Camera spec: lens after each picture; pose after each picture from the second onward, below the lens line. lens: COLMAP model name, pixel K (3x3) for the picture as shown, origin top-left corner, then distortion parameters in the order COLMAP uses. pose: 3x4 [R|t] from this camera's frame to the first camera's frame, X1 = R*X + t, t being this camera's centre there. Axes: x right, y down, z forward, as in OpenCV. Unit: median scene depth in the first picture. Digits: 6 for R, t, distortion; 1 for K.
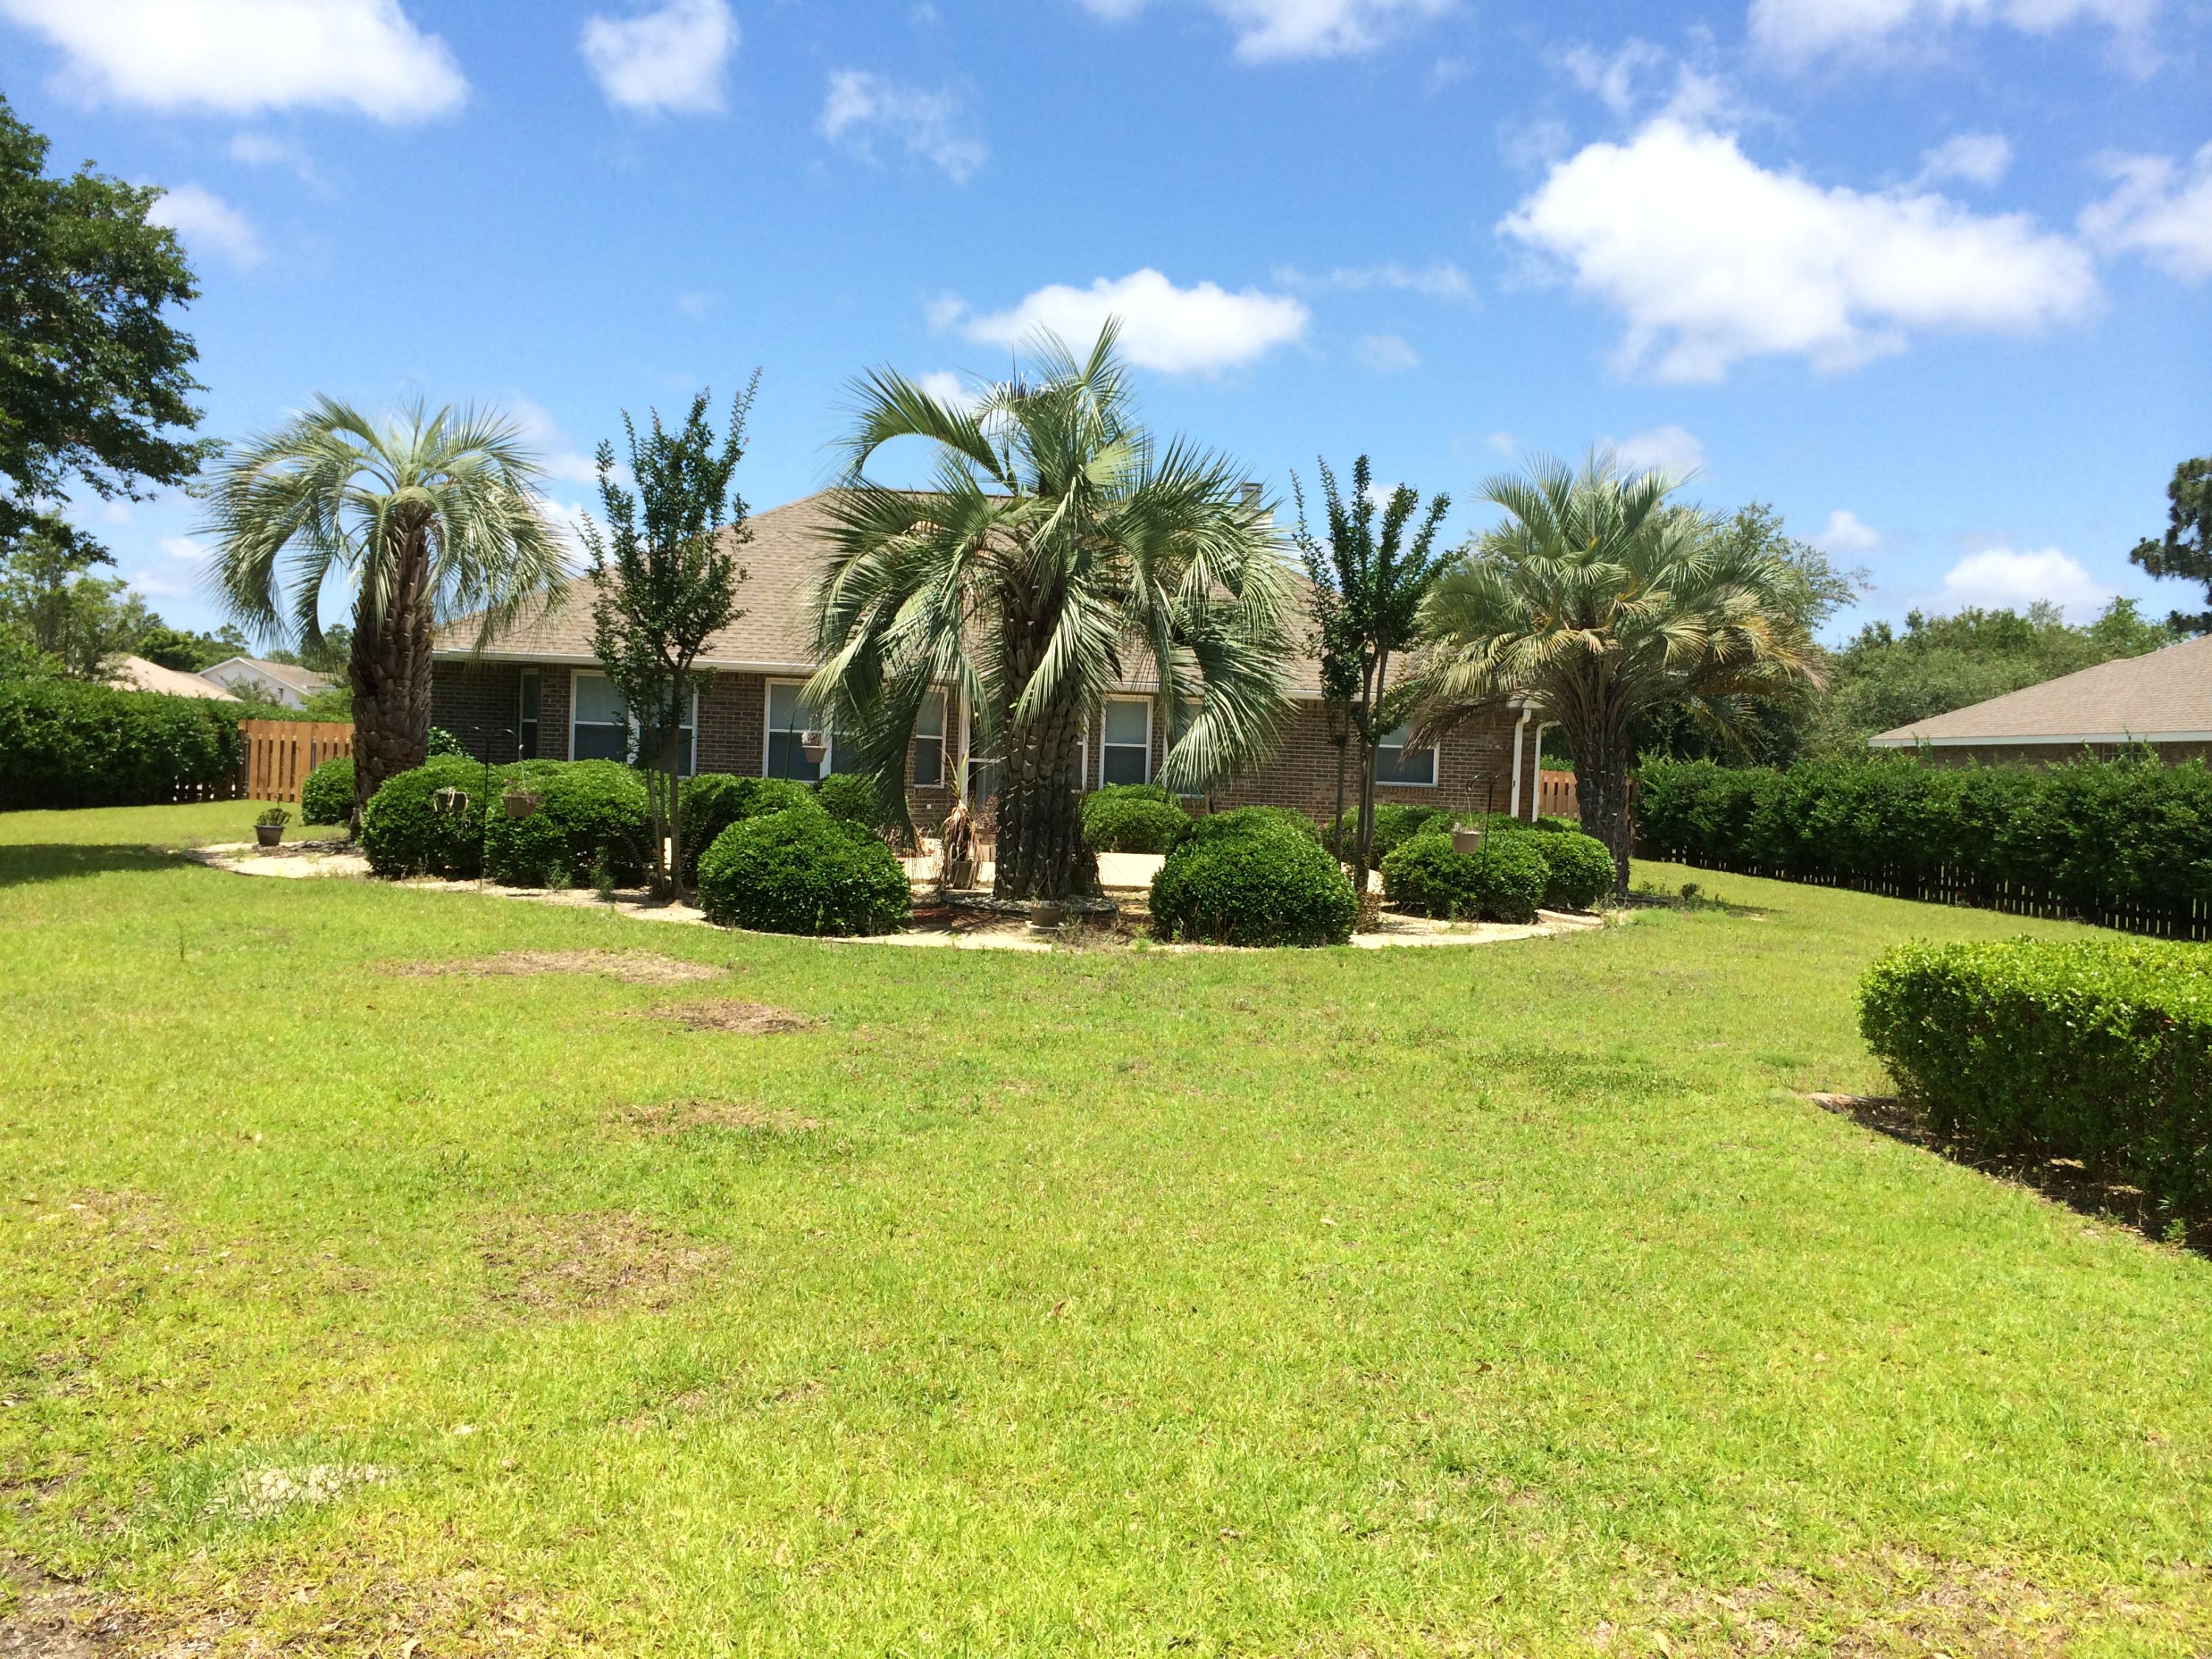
lens RADIAL K [[1927.9, 0, 1142.7], [0, 1927.9, 933.1], [0, 0, 1]] dist [0.025392, 0.000413]
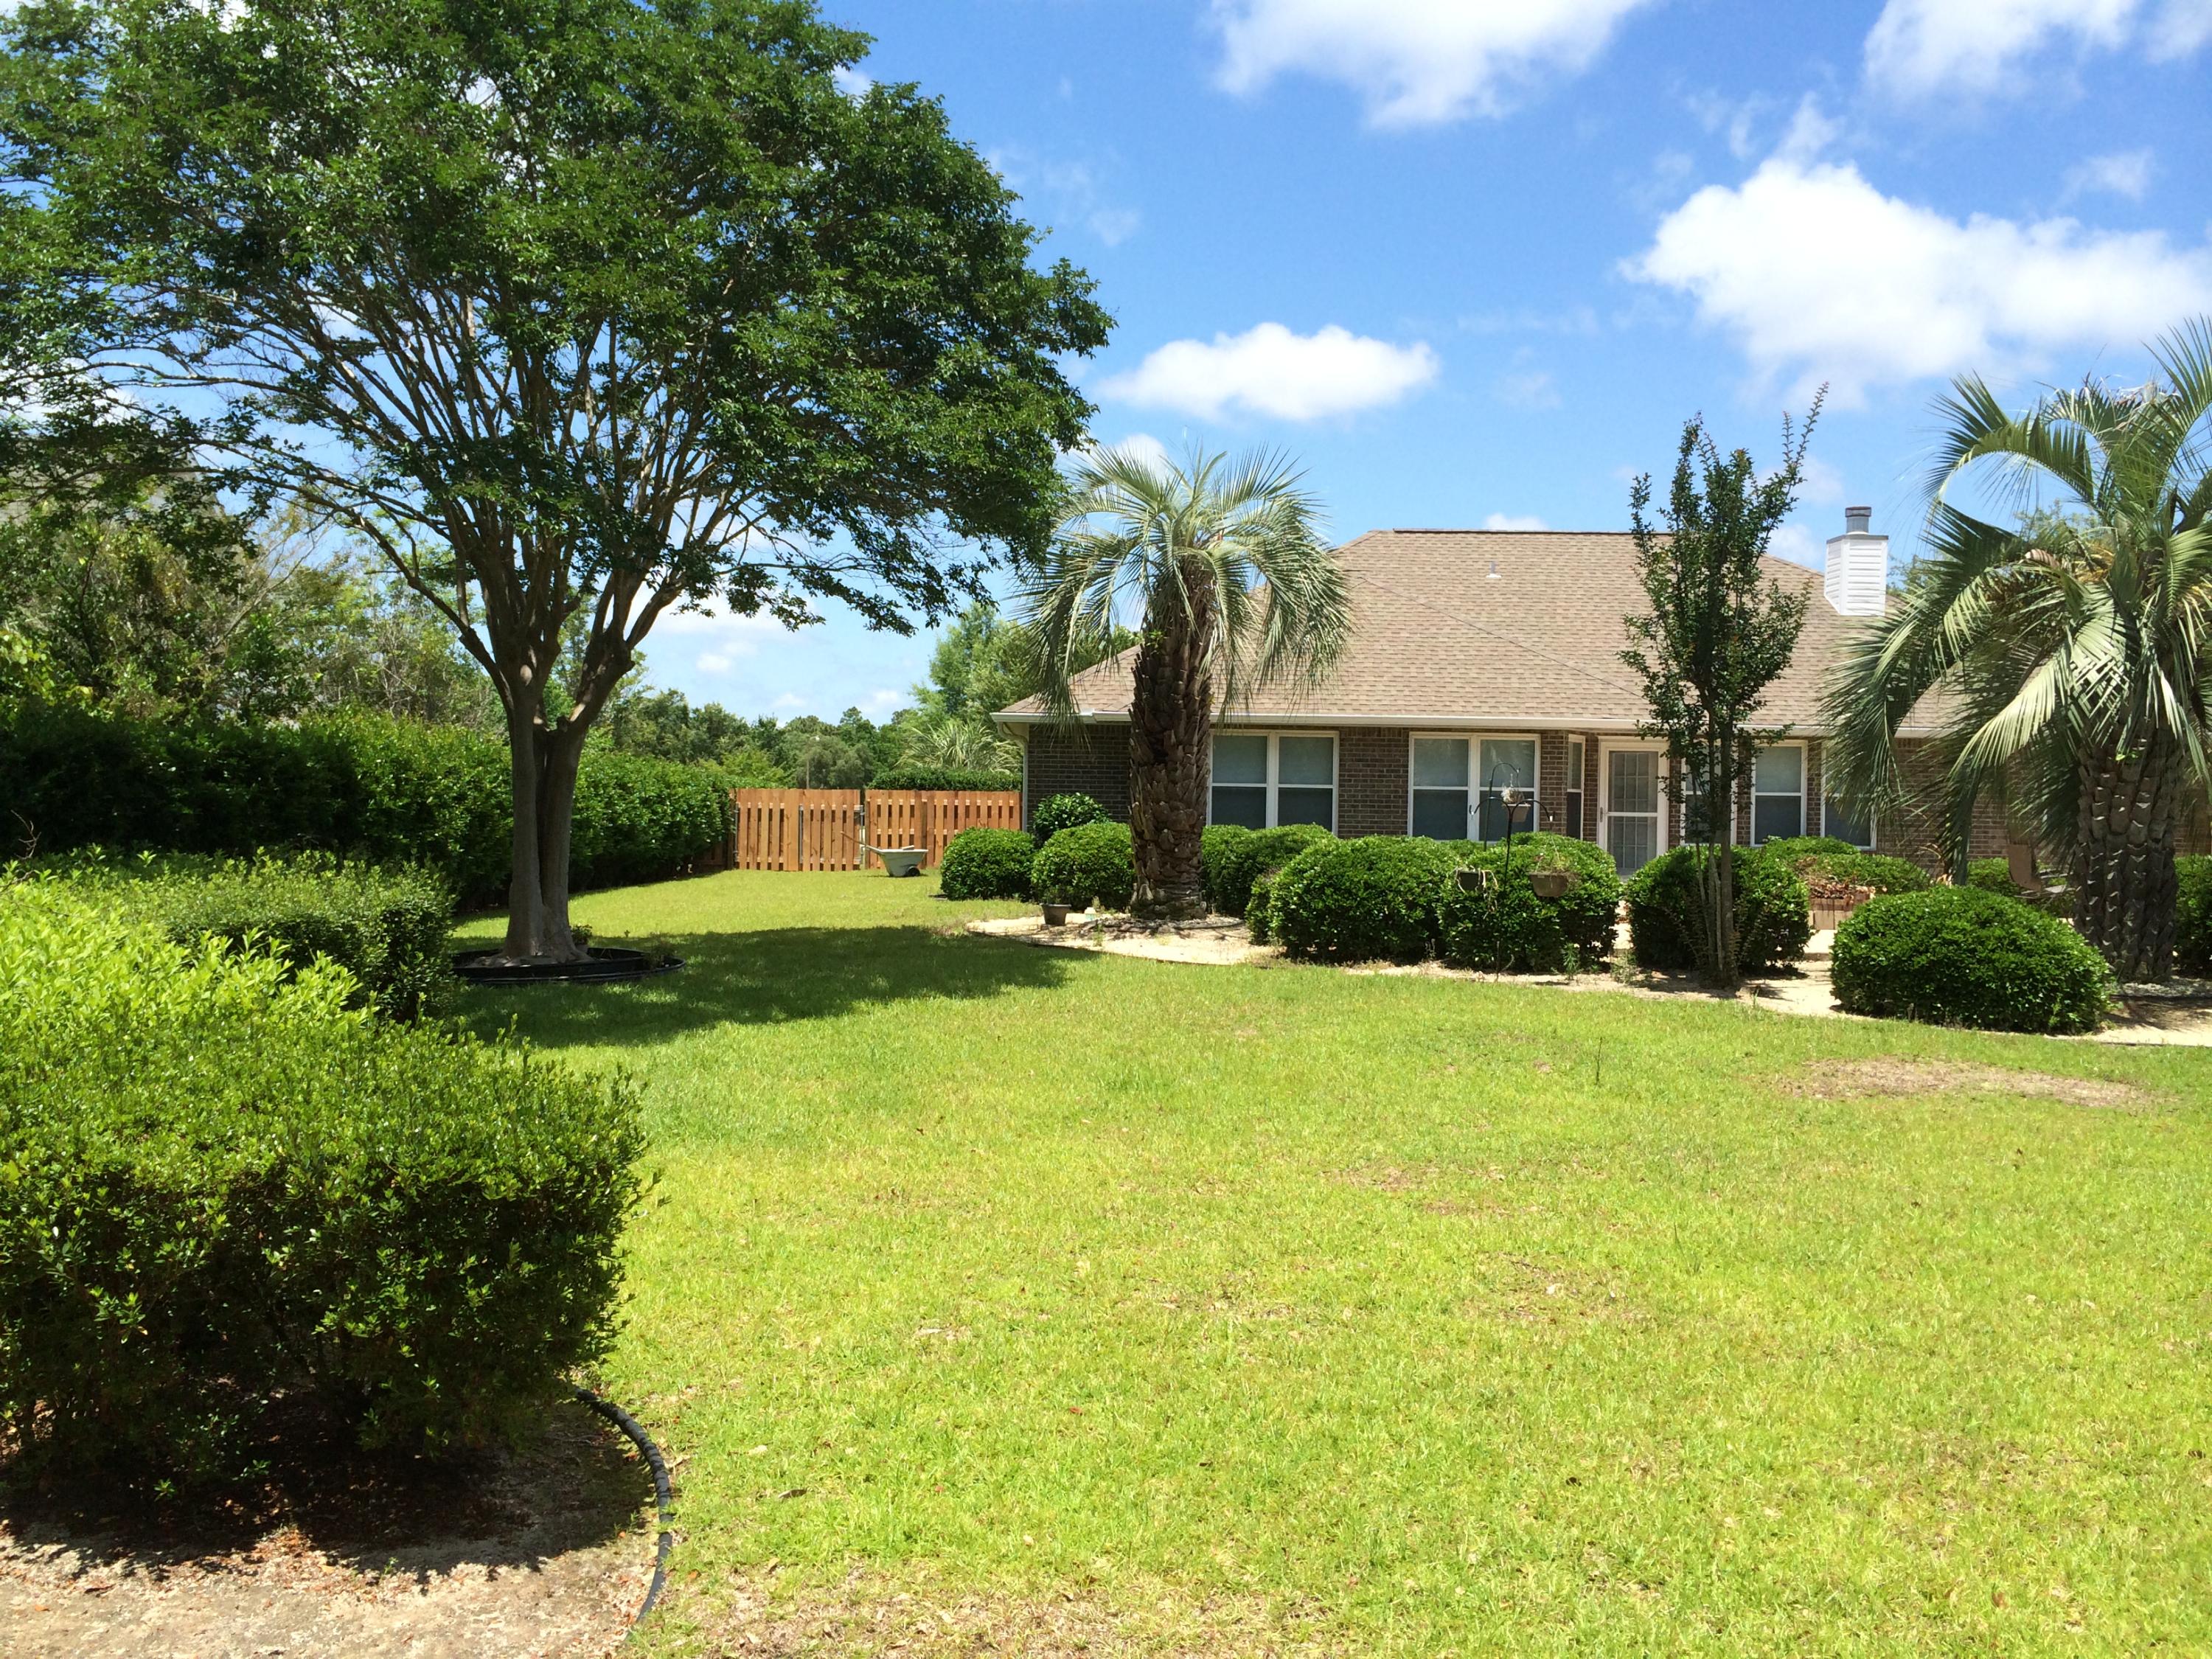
lens RADIAL K [[1927.9, 0, 1104.7], [0, 1927.9, 827.6], [0, 0, 1]] dist [0.025392, 0.000413]
pose [[0.995849, -0.021386, -0.088473, -0.257828], [0.014476, 0.996847, -0.078019, -0.014576], [0.089863, 0.076414, 0.993018, 0.056054]]
